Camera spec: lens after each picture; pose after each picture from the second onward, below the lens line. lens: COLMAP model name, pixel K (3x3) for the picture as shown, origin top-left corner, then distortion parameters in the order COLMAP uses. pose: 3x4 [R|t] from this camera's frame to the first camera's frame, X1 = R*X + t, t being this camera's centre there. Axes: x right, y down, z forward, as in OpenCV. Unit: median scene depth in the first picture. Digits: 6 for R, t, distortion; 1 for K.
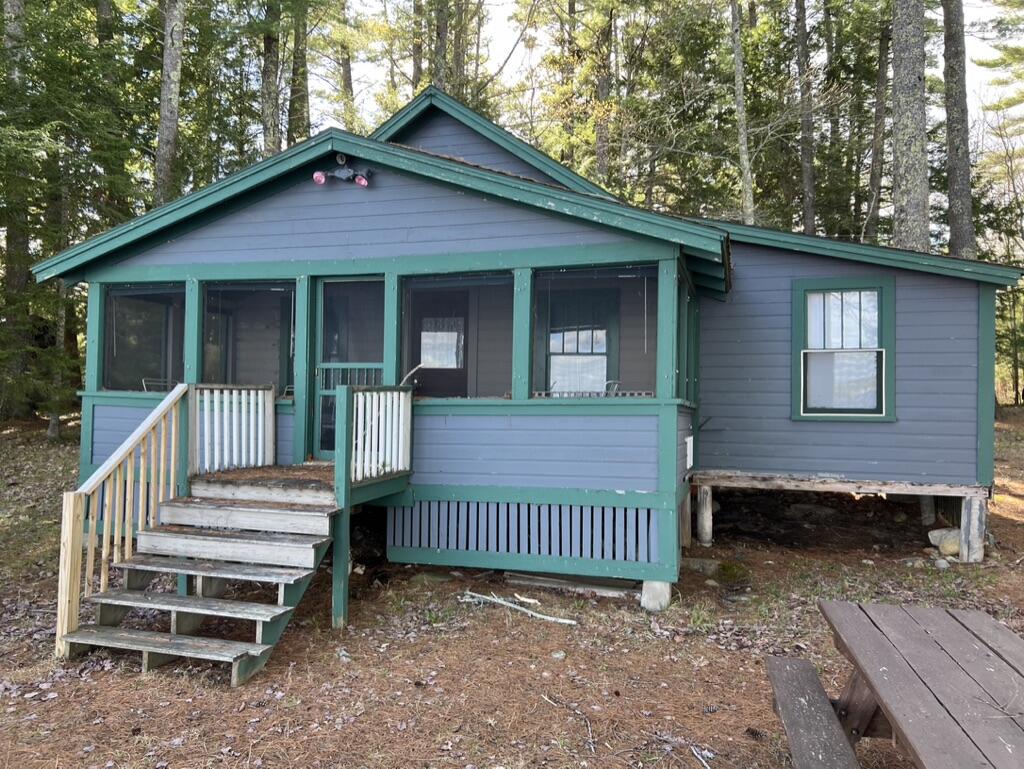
lens RADIAL K [[776.2, 0, 508.4], [0, 776.2, 380.0], [0, 0, 1]] dist [0.036969, -0.027135]
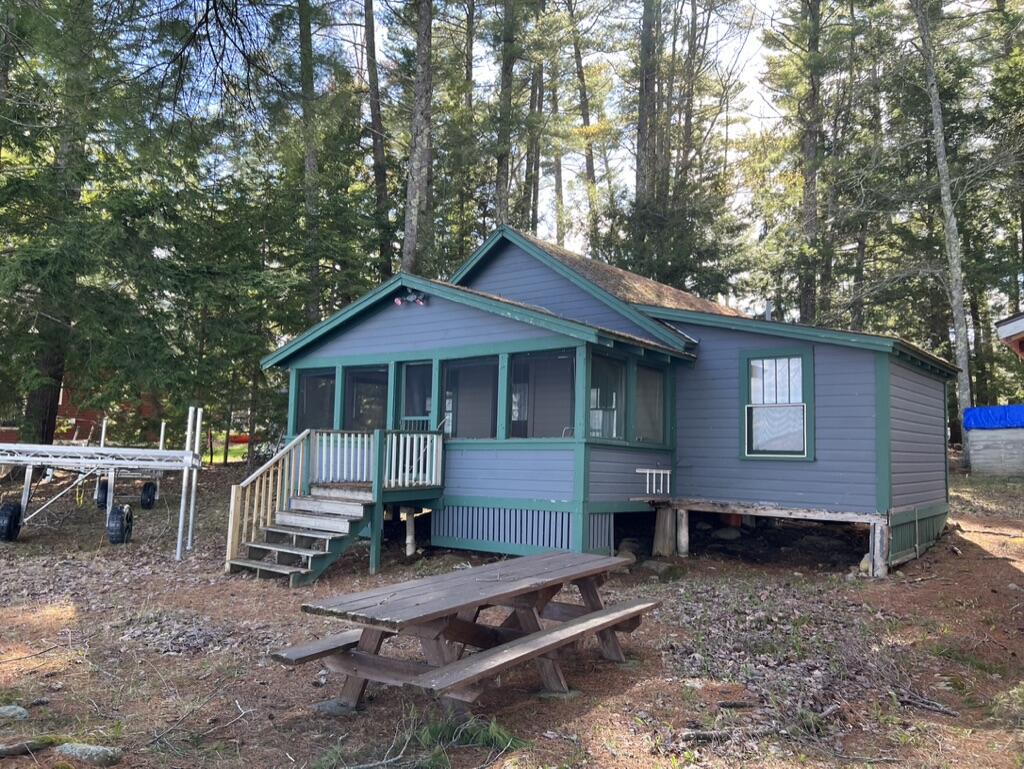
lens RADIAL K [[776.2, 0, 515.4], [0, 776.2, 385.7], [0, 0, 1]] dist [0.036969, -0.027135]
pose [[0.930275, -0.020502, -0.366288, 0.564340], [-0.003298, 0.997929, -0.064233, 0.016070], [0.366847, 0.060962, 0.928282, -0.383163]]
